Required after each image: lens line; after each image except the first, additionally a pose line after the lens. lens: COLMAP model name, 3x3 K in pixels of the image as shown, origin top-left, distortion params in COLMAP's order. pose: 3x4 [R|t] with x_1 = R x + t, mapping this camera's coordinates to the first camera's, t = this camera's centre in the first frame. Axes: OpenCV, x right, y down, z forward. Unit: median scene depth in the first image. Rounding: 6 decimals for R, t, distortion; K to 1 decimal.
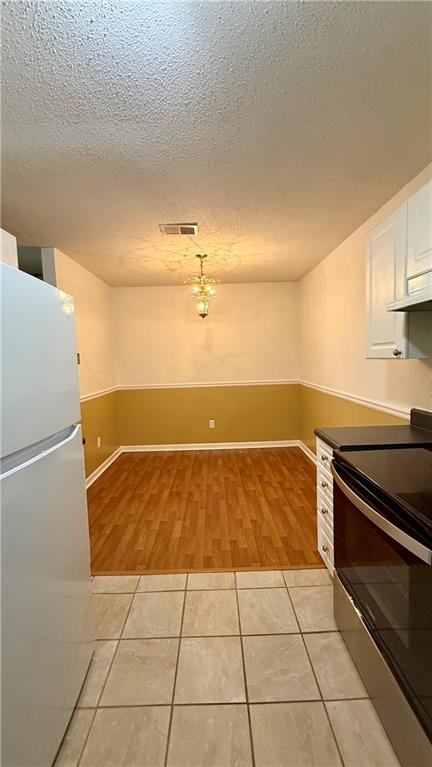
lens RADIAL K [[303.7, 0, 215.5], [0, 303.7, 384.0], [0, 0, 1]] dist [-0.003159, -0.000266]
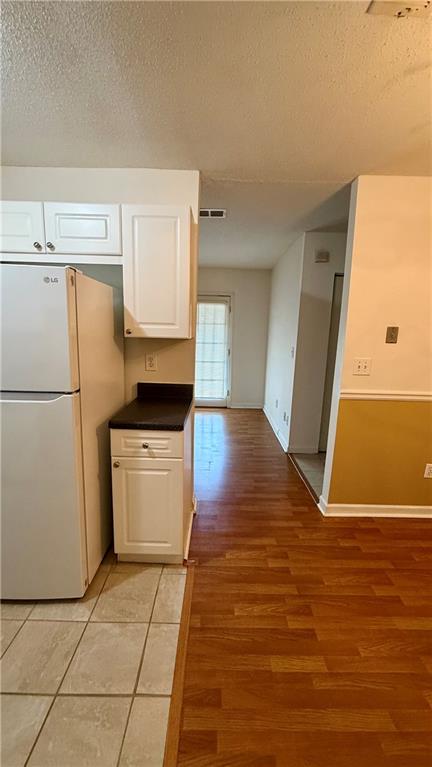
lens RADIAL K [[303.7, 0, 216.2], [0, 303.7, 382.8], [0, 0, 1]] dist [-0.003159, -0.000266]
pose [[-0.007070, 0.199275, -0.979918, 0.251486], [-0.112111, 0.973607, 0.198800, -0.076506], [0.993671, 0.111265, 0.015458, 0.680323]]
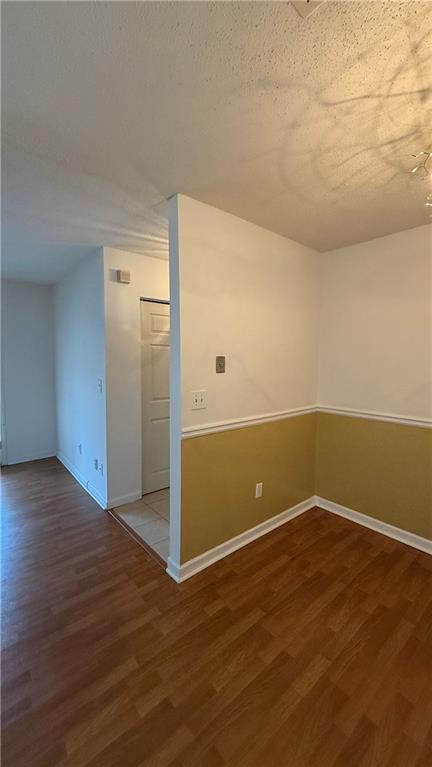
lens RADIAL K [[303.7, 0, 217.1], [0, 303.7, 381.8], [0, 0, 1]] dist [-0.003159, -0.000266]
pose [[0.641722, 0.091658, -0.761440, 0.049711], [-0.090633, 0.994939, 0.043382, -0.080835], [0.761563, 0.041173, 0.646782, 0.631311]]
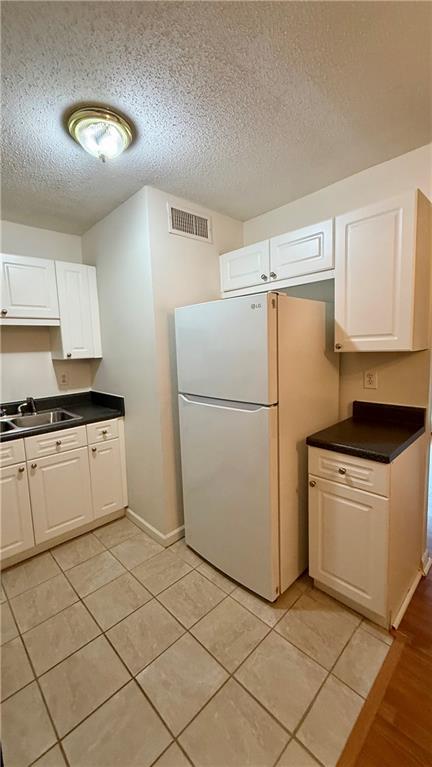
lens RADIAL K [[303.7, 0, 215.8], [0, 303.7, 382.1], [0, 0, 1]] dist [-0.003159, -0.000266]
pose [[-0.718218, 0.136149, -0.682368, 0.204638], [-0.002939, 0.980068, 0.198641, -0.083002], [0.695812, 0.144673, -0.703503, 0.758247]]
